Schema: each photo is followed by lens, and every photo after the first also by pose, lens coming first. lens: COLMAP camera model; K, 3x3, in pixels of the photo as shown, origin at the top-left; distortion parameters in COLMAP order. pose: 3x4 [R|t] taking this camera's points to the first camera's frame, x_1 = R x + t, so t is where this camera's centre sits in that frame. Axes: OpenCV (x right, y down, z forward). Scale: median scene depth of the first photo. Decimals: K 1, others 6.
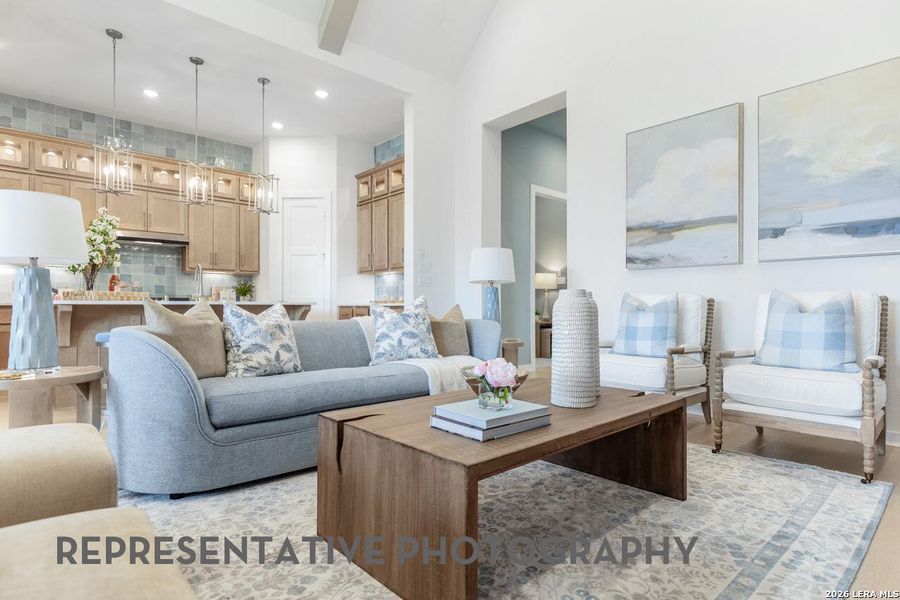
lens RADIAL K [[481.6, 0, 451.1], [0, 481.6, 304.9], [0, 0, 1]] dist [-0.003090, 0.001100]
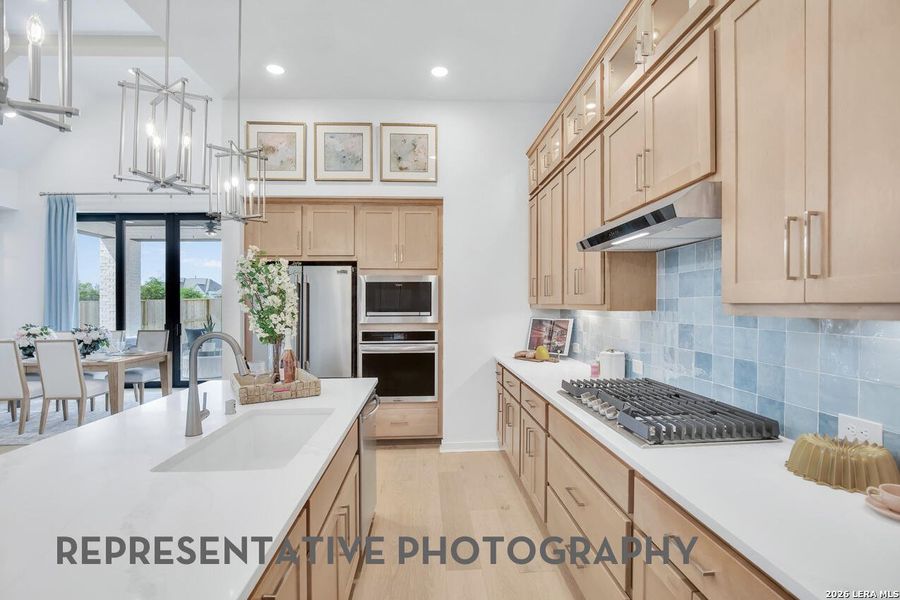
lens RADIAL K [[422.4, 0, 456.7], [0, 422.4, 305.1], [0, 0, 1]] dist [-0.000932, -0.000454]
pose [[-0.628277, 0.009143, -0.777936, -0.504461], [0.015073, 0.999886, -0.000422, -0.134123], [0.777843, -0.011991, -0.628344, 1.764291]]
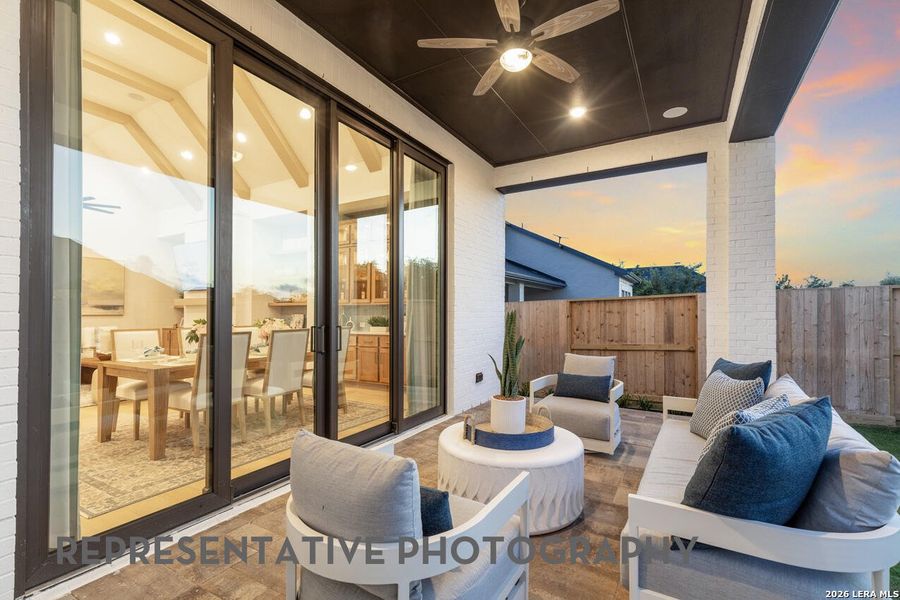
lens RADIAL K [[406.4, 0, 450.4], [0, 406.4, 304.6], [0, 0, 1]] dist [0.002150, -0.000058]
pose [[-0.301051, 0.003023, 0.953603, -2.080270], [0.002925, 0.999993, -0.002247, -0.131266], [-0.953604, 0.002113, -0.301058, -0.354212]]
